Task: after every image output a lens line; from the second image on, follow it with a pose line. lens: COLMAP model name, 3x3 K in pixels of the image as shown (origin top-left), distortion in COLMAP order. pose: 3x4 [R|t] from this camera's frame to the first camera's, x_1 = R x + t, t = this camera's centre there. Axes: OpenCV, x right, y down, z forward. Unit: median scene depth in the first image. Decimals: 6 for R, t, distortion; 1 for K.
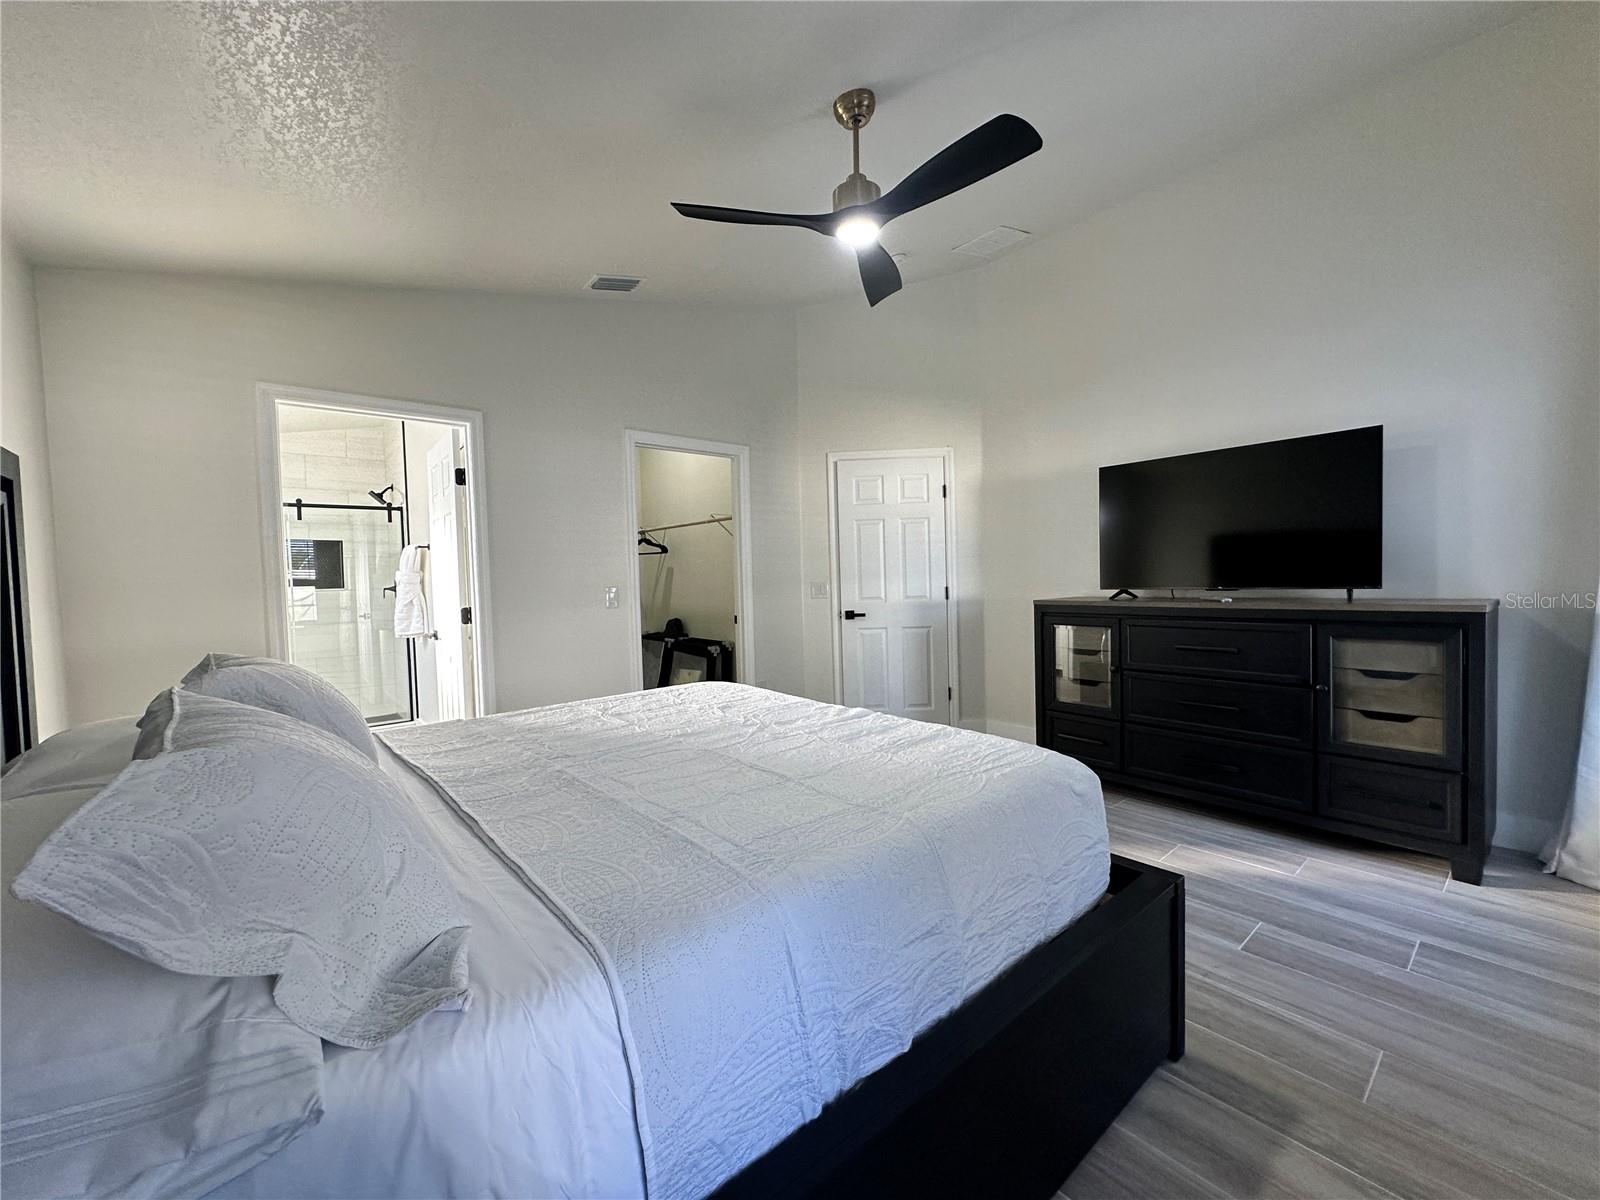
lens RADIAL K [[643.3, 0, 819.0], [0, 643.3, 595.2], [0, 0, 1]] dist [-0.000925, -0.000017]
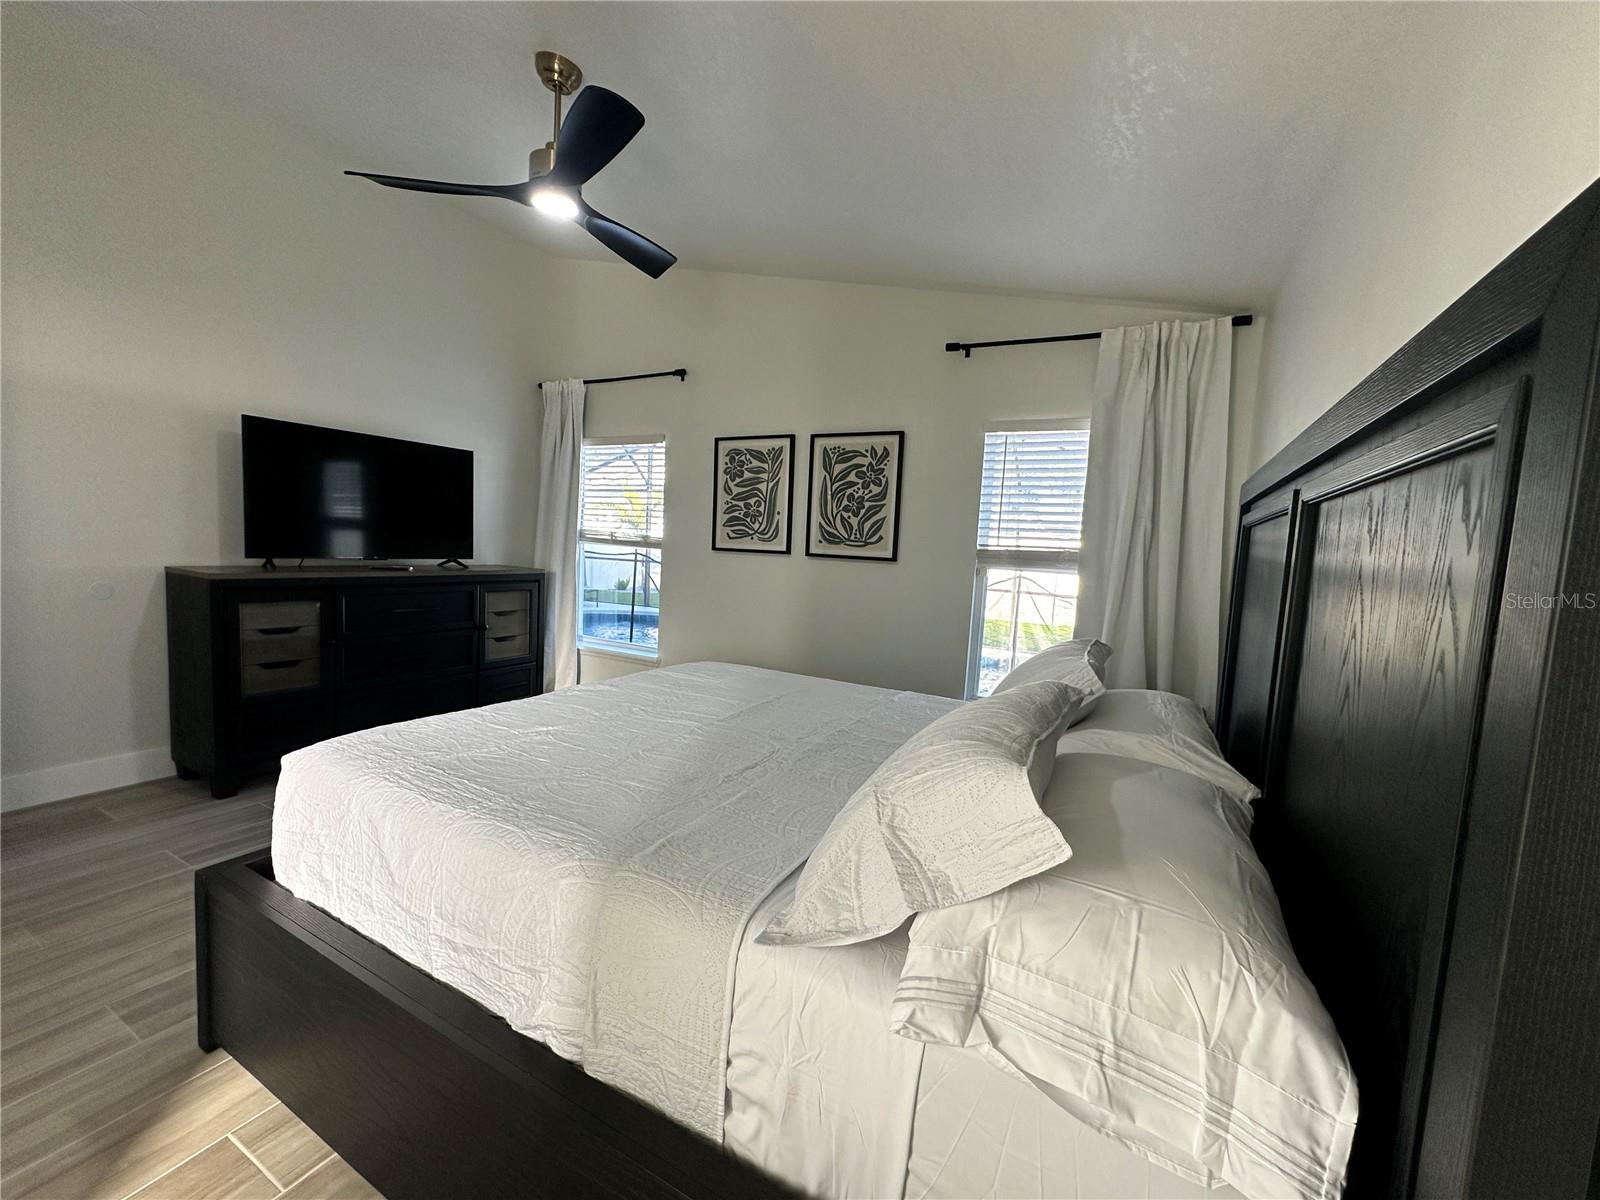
lens RADIAL K [[640.6, 0, 800.0], [0, 640.6, 600.0], [0, 0, 1]] dist [-0.000678, 0.000296]
pose [[-0.351820, -0.074811, 0.933073, -0.625629], [-0.013073, 0.997097, 0.075015, -0.028278], [-0.935976, 0.014193, -0.351777, 0.614491]]
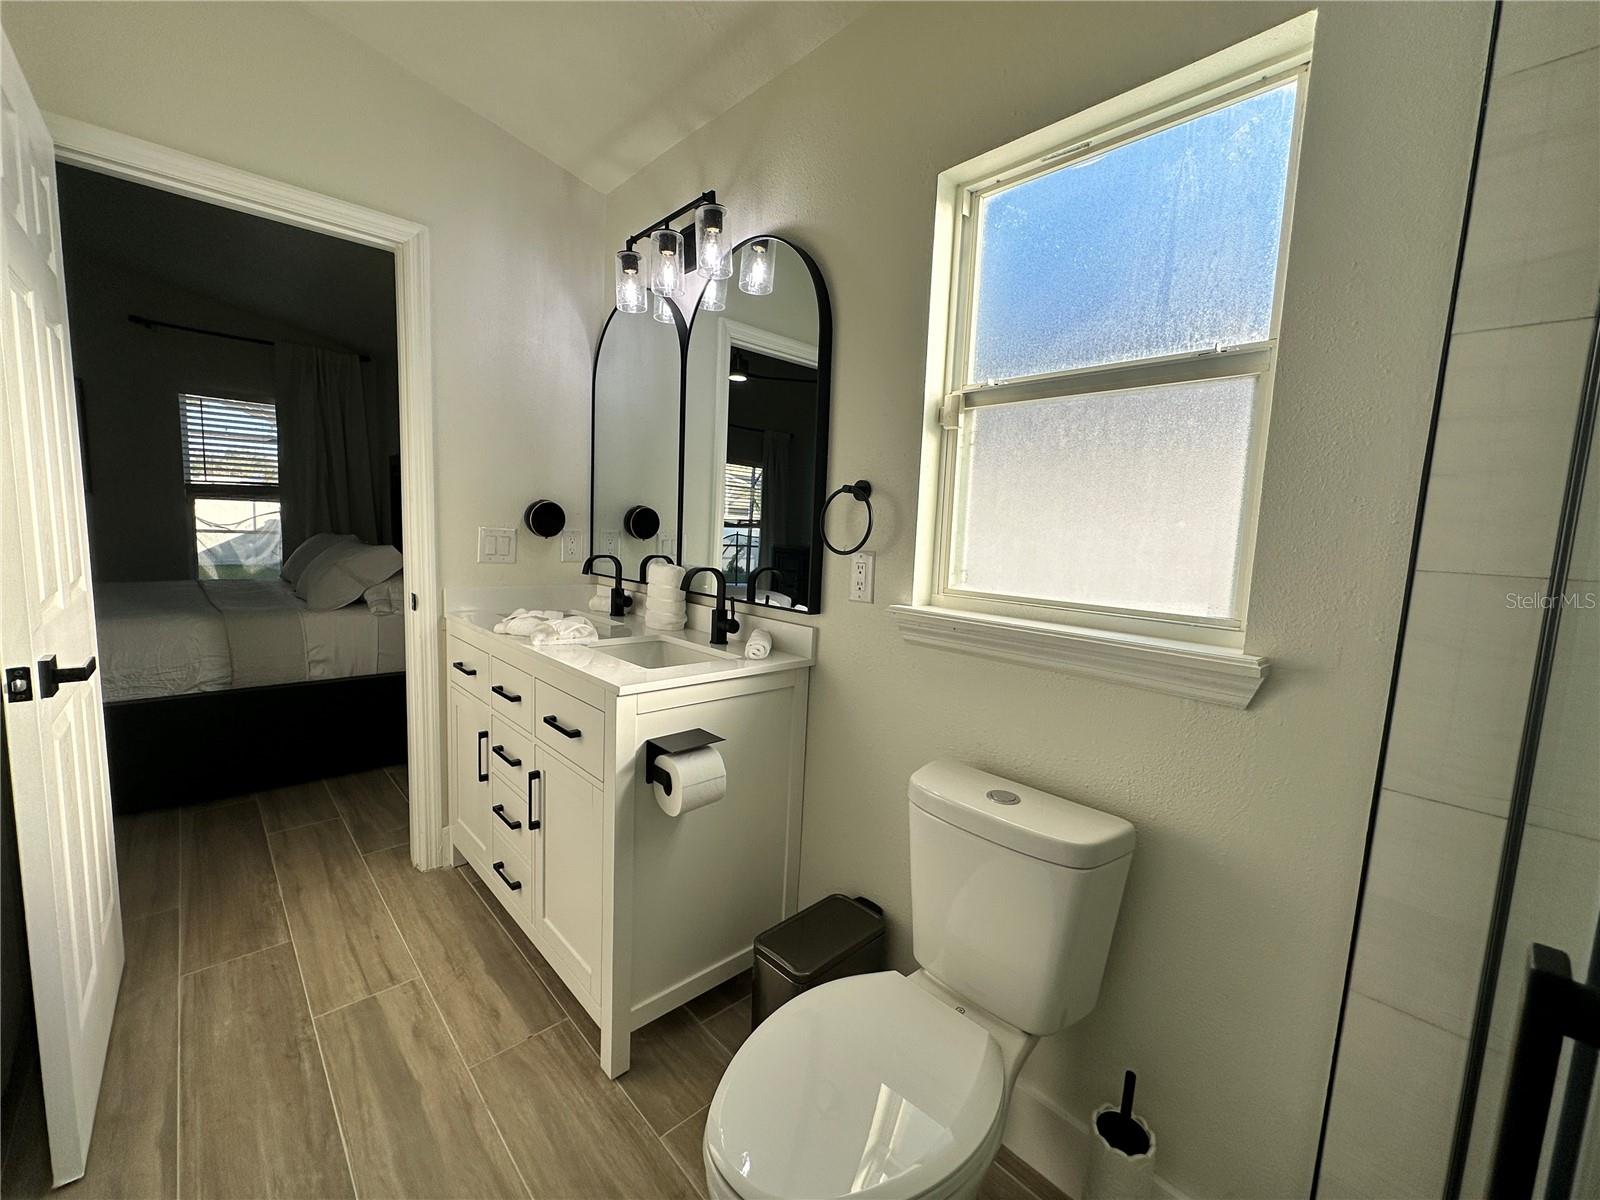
lens RADIAL K [[653.6, 0, 800.0], [0, 653.6, 600.0], [0, 0, 1]] dist [-0.000250, 0.000076]
pose [[-0.999087, -0.010093, -0.041524, -0.959054], [-0.016272, 0.988359, 0.151266, -0.023580], [0.039514, 0.151804, -0.987621, 1.353349]]
